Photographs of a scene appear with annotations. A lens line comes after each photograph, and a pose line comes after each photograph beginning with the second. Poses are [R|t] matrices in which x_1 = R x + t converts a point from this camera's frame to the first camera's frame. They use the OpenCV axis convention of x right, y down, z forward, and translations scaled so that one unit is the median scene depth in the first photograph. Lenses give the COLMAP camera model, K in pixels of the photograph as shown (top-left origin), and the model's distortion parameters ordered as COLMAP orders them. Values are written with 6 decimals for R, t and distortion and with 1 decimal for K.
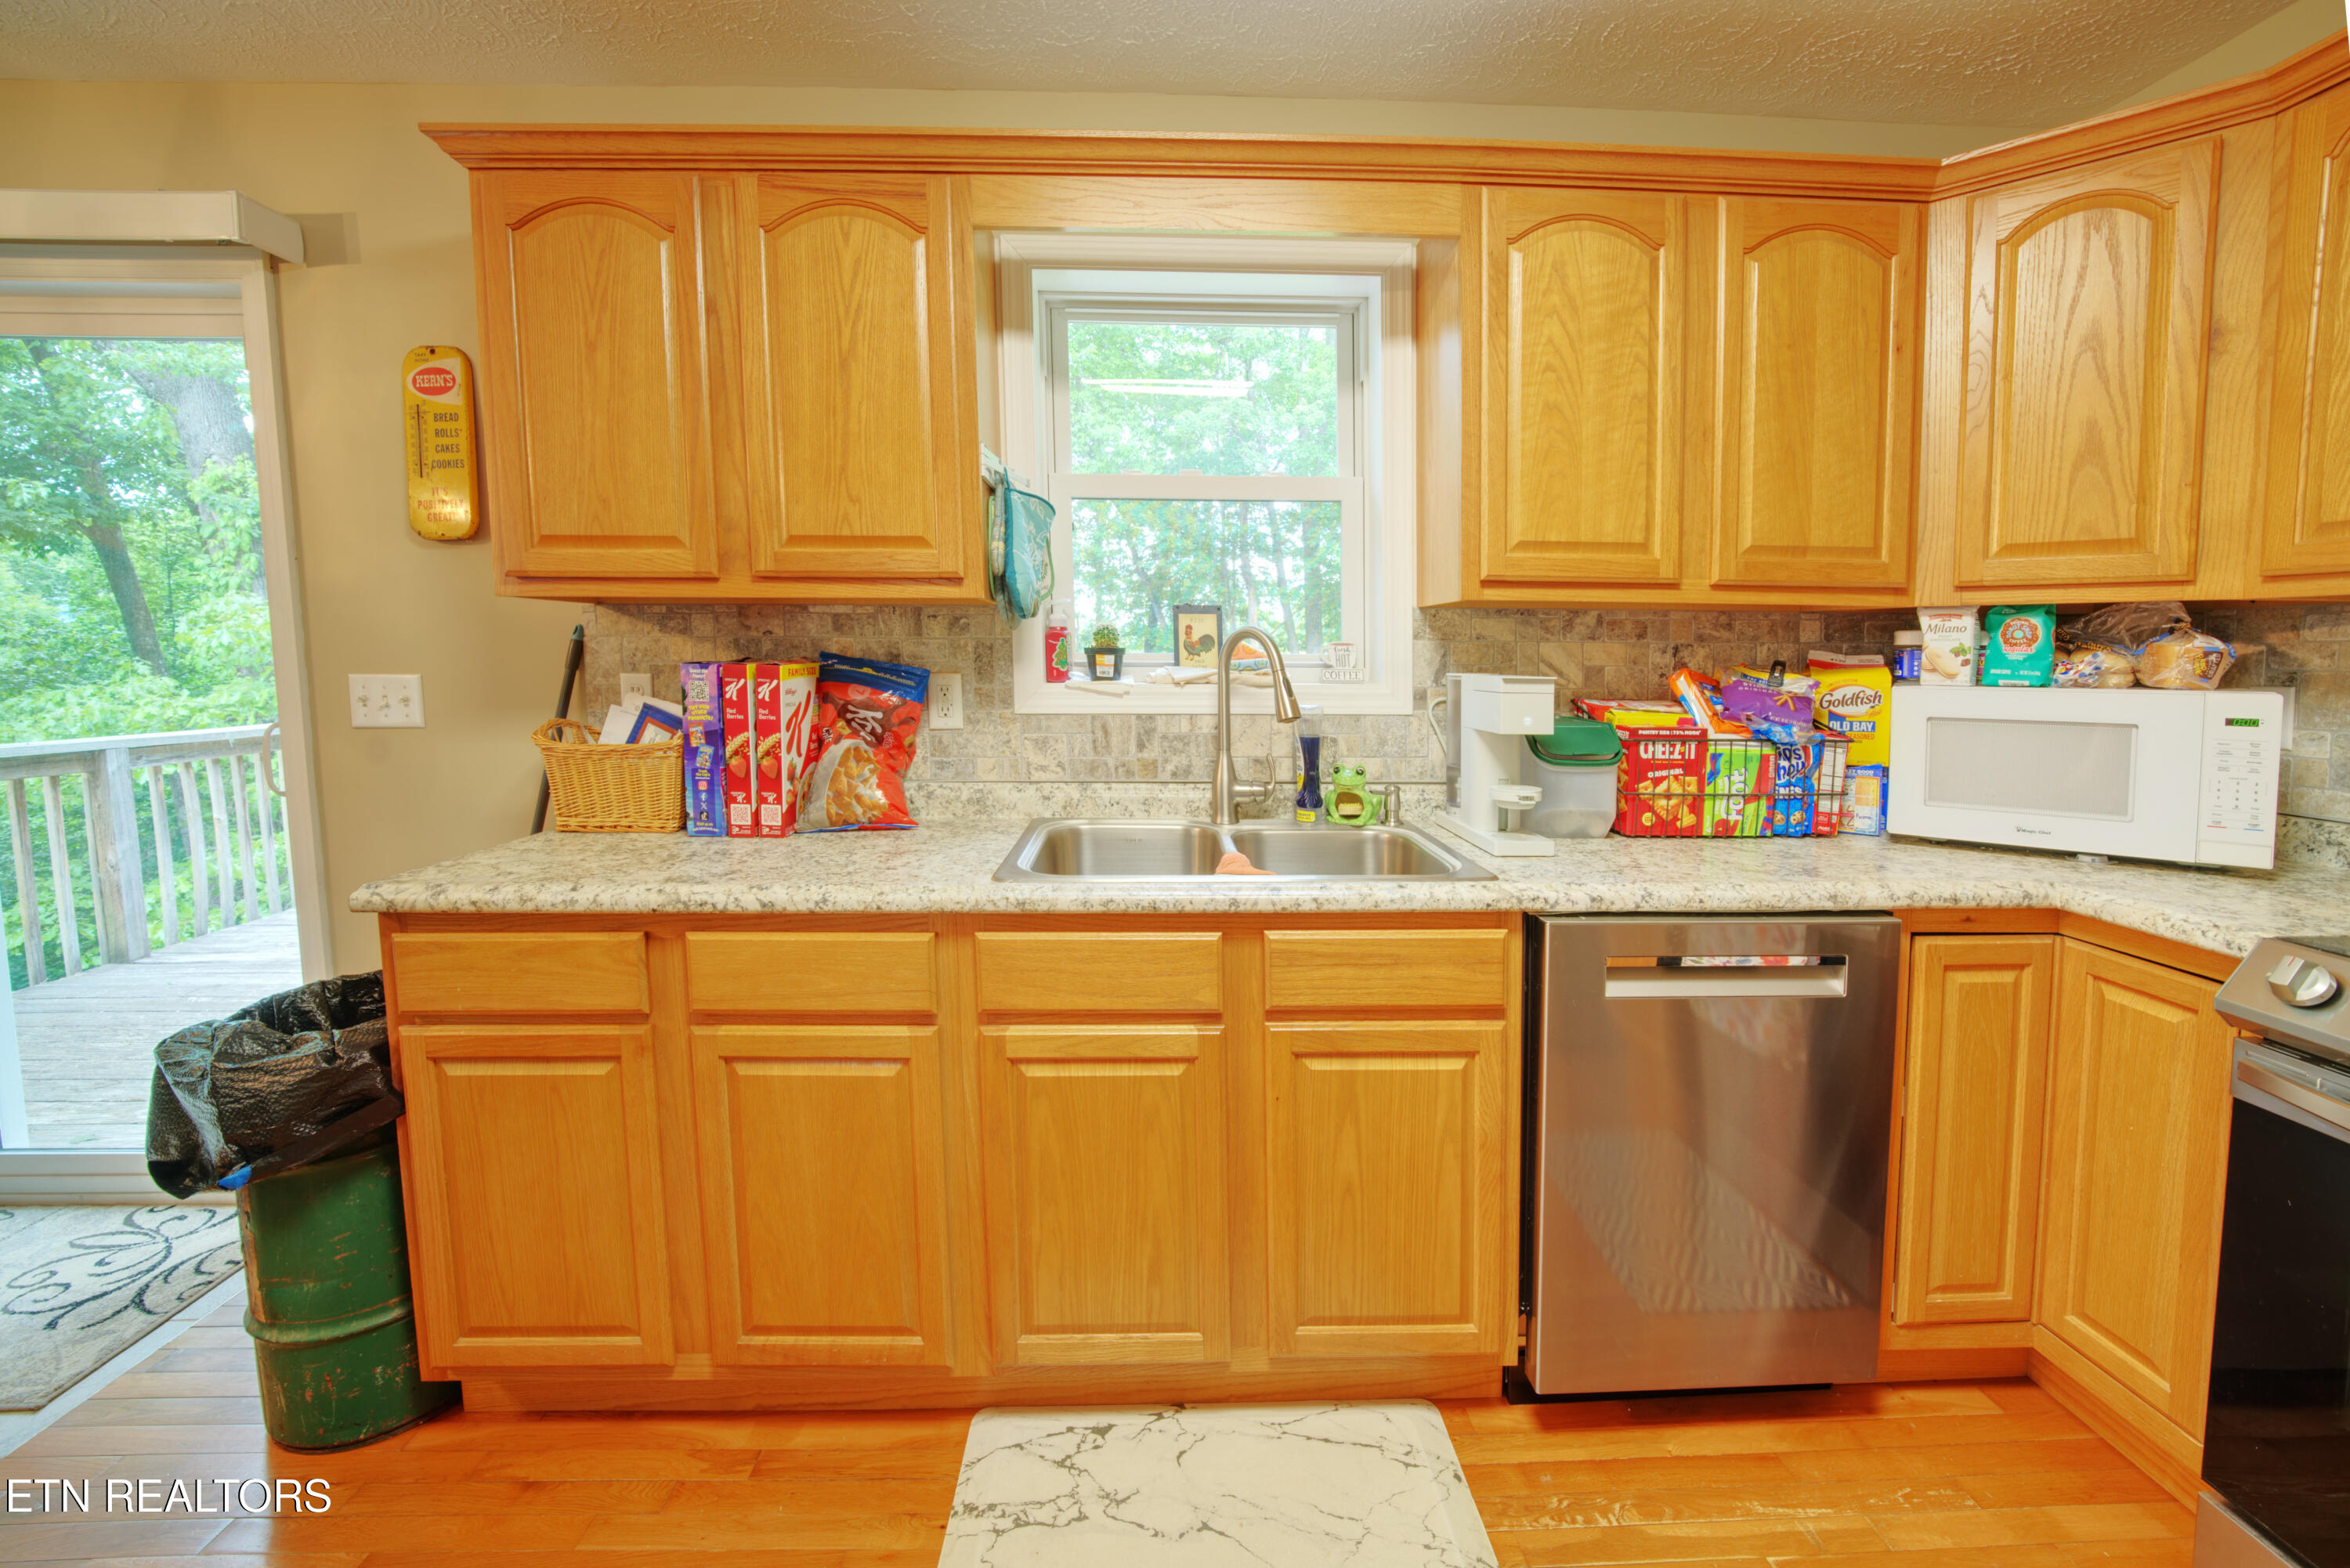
lens RADIAL K [[925.4, 0, 1270.1], [0, 925.4, 703.4], [0, 0, 1]] dist [-0.013950, 0.000402]
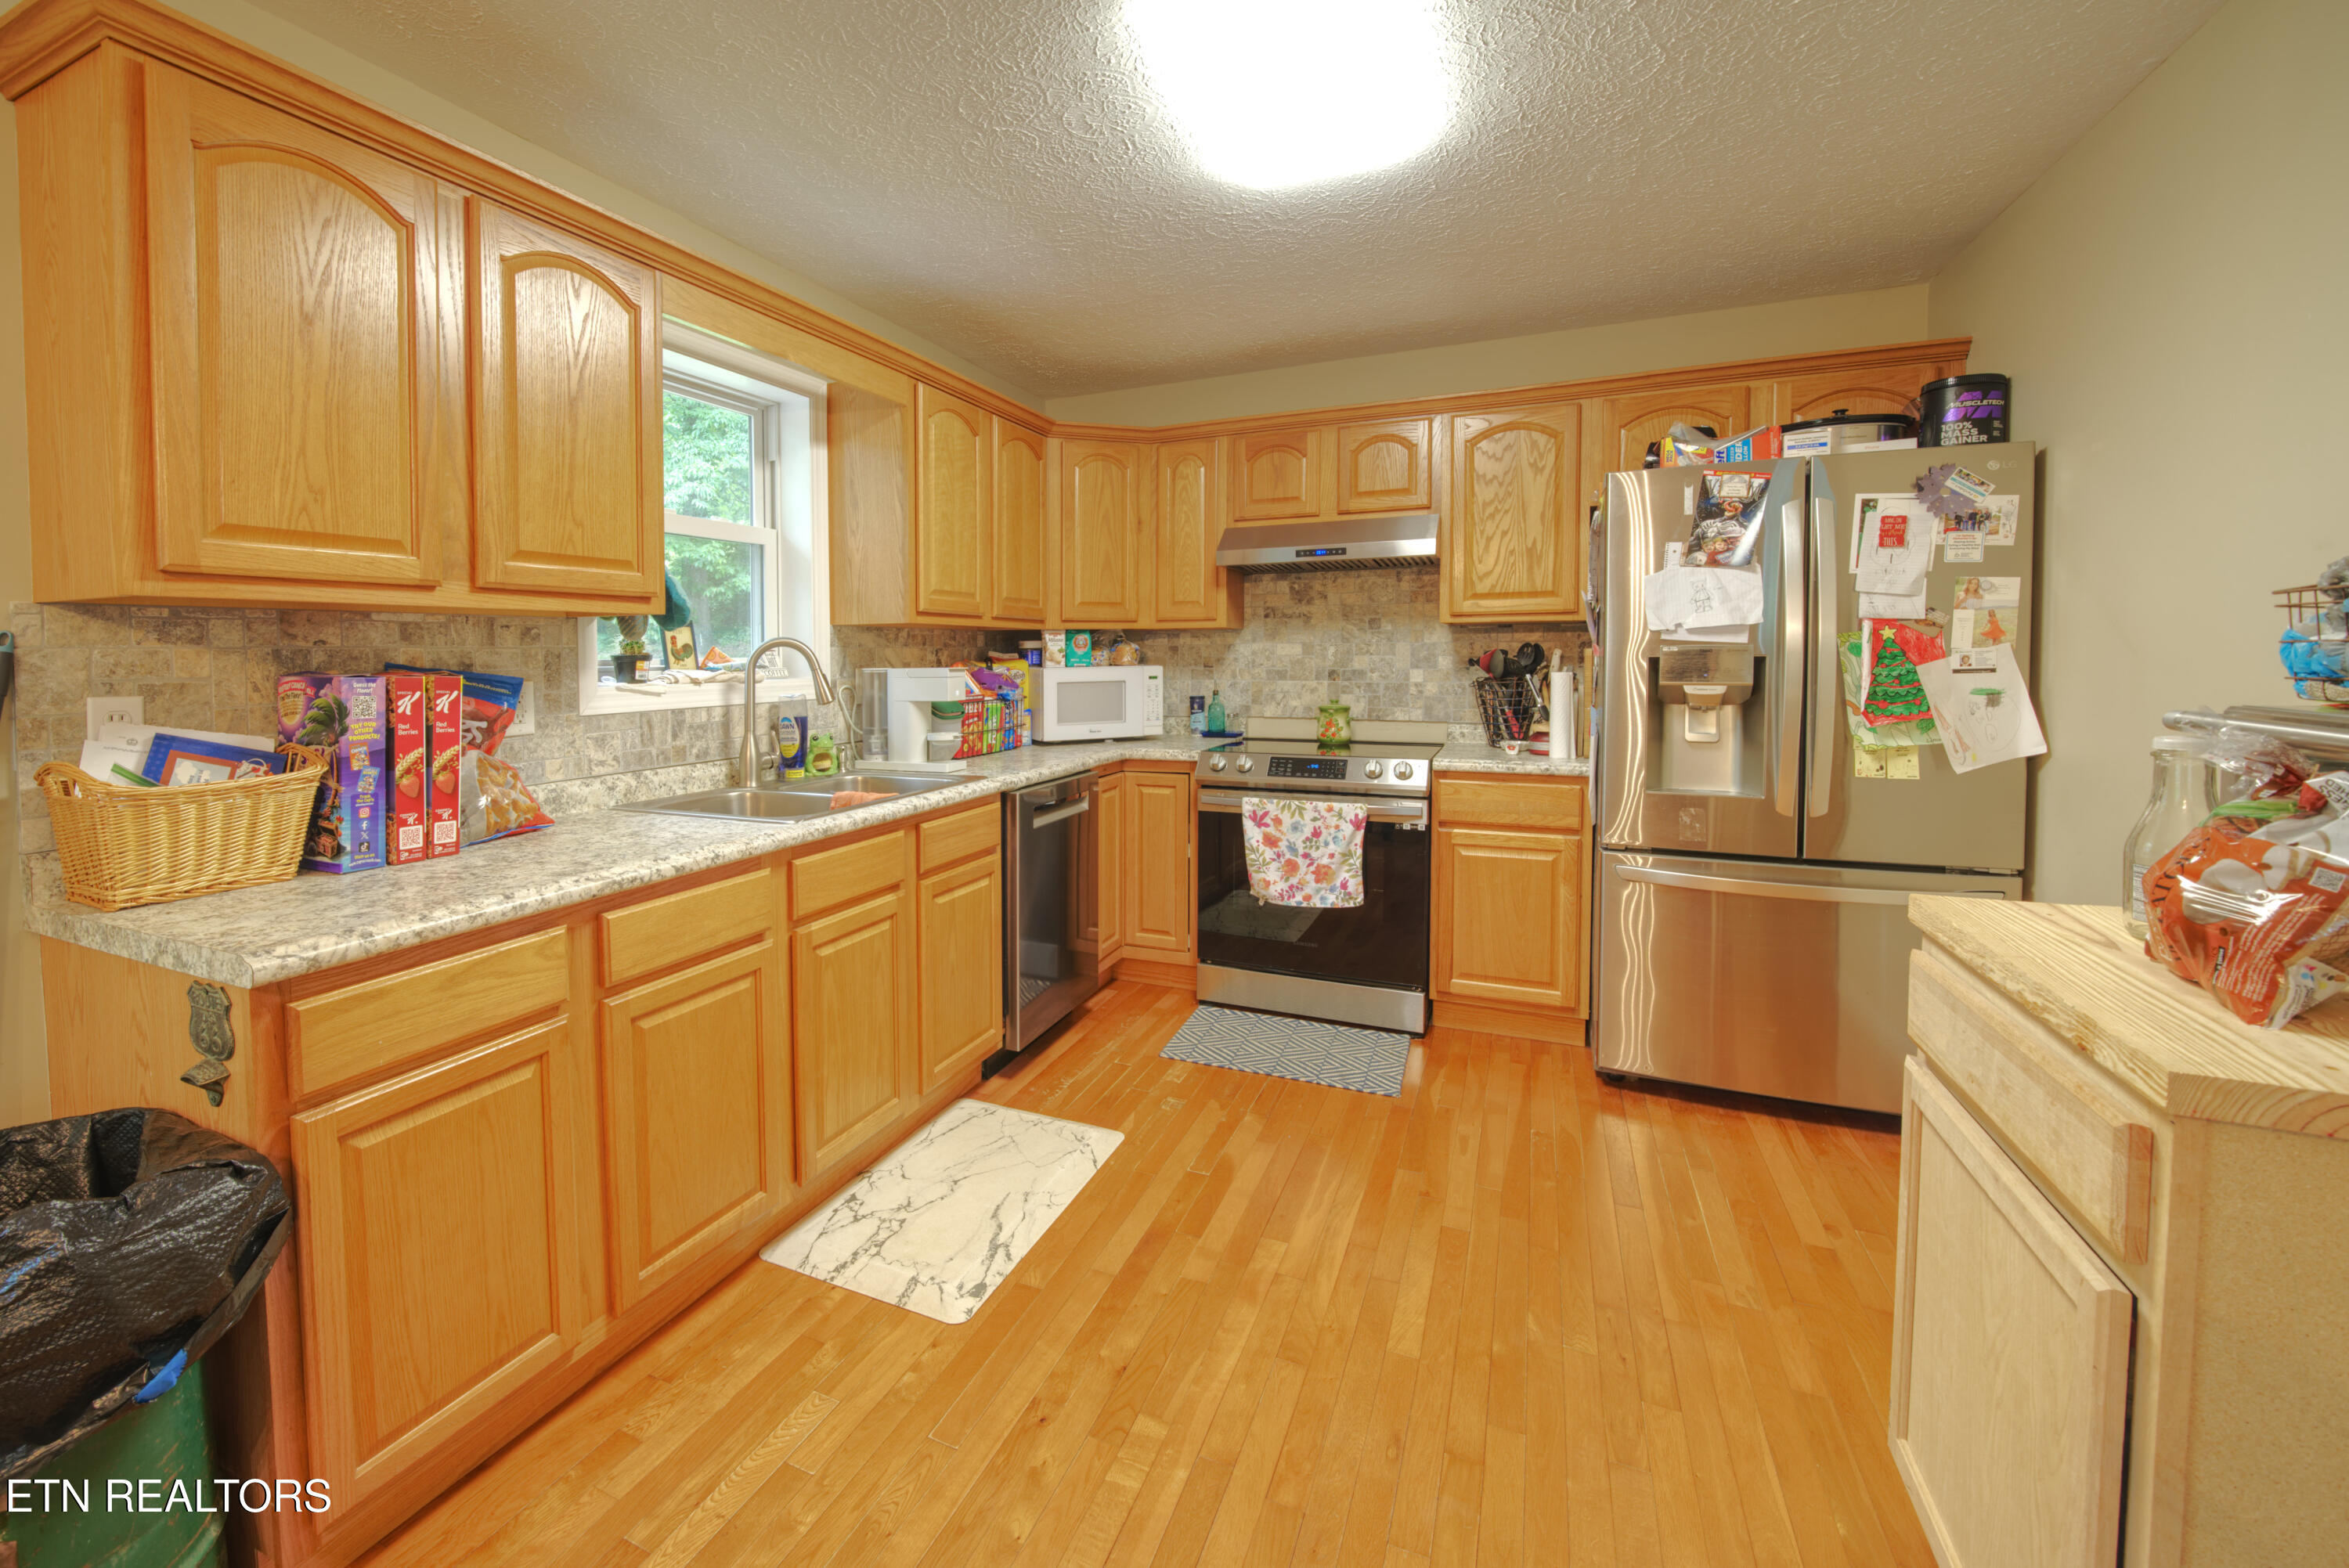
lens RADIAL K [[935.1, 0, 1002.3], [0, 935.1, 659.1], [0, 0, 1]] dist [-0.016046, 0.000152]
pose [[0.528571, -0.016501, 0.848729, -1.078281], [0.060986, 0.997966, -0.018579, -0.005769], [-0.846696, 0.061581, 0.528502, -0.014458]]
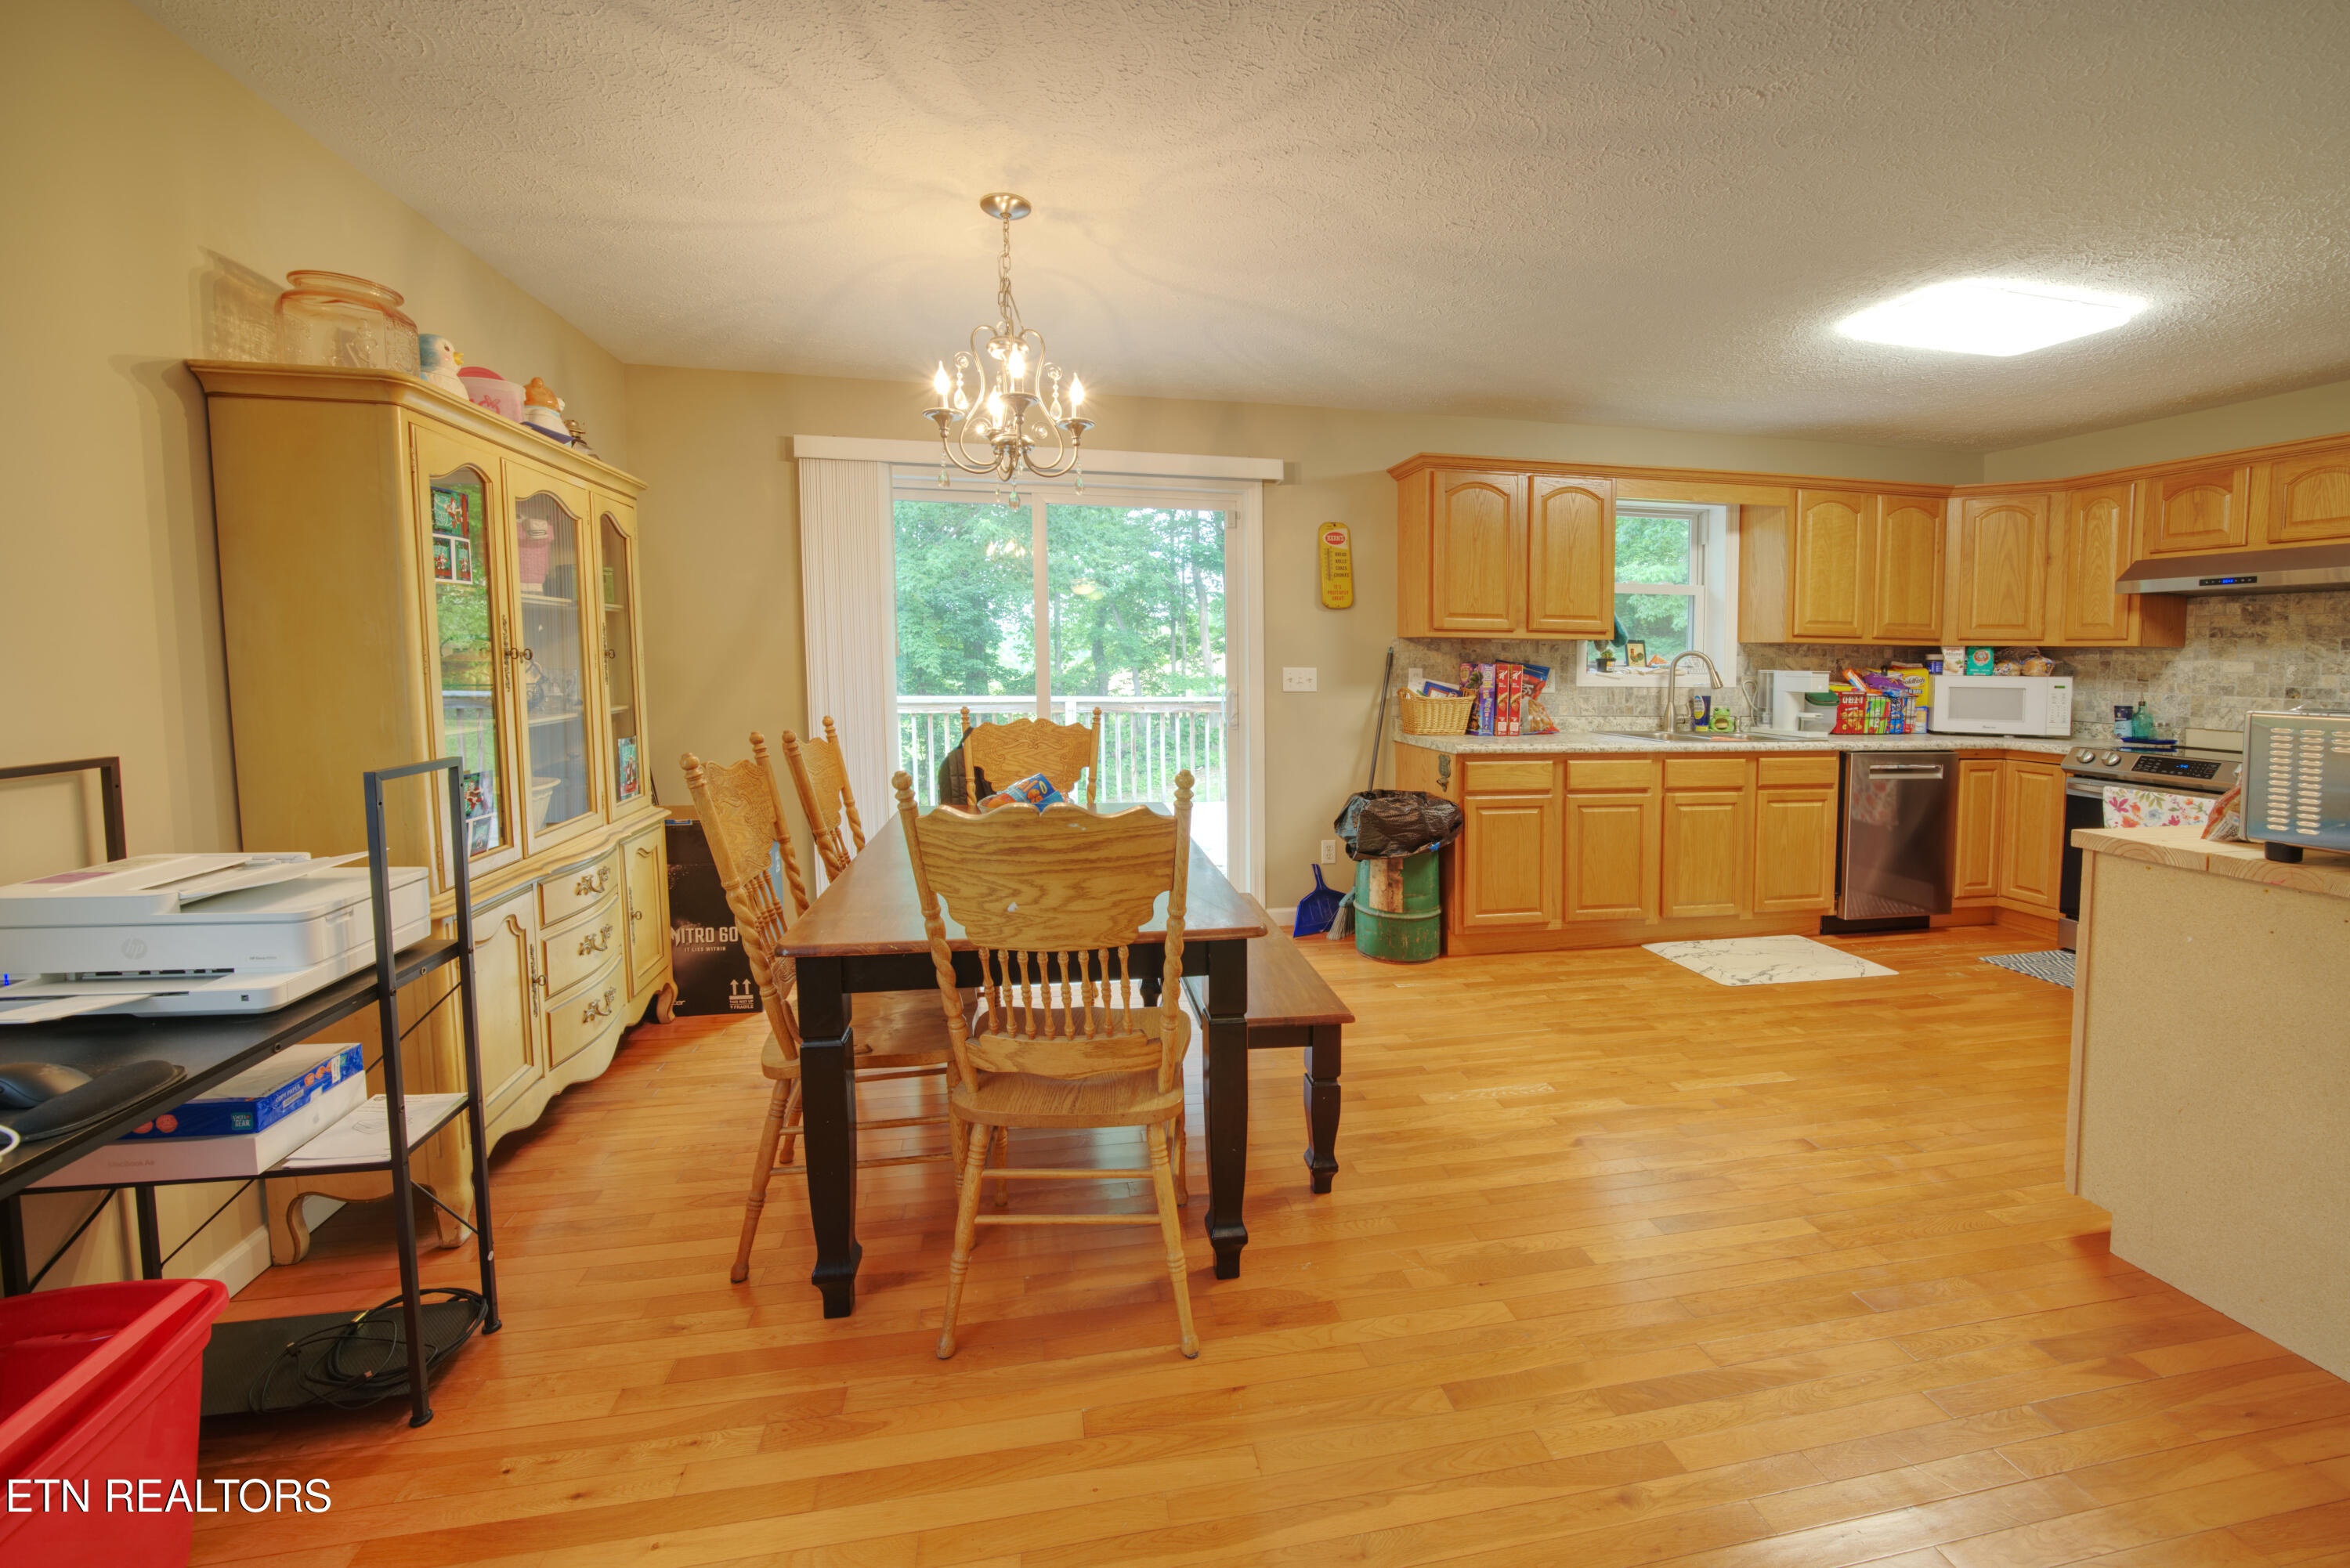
lens RADIAL K [[910.3, 0, 1206.3], [0, 910.3, 681.5], [0, 0, 1]] dist [-0.002362, -0.000283]
pose [[0.993388, 0.003669, 0.114750, -1.664027], [-0.000897, 0.999707, -0.024205, 0.061990], [-0.114806, 0.023942, 0.993099, -1.326864]]
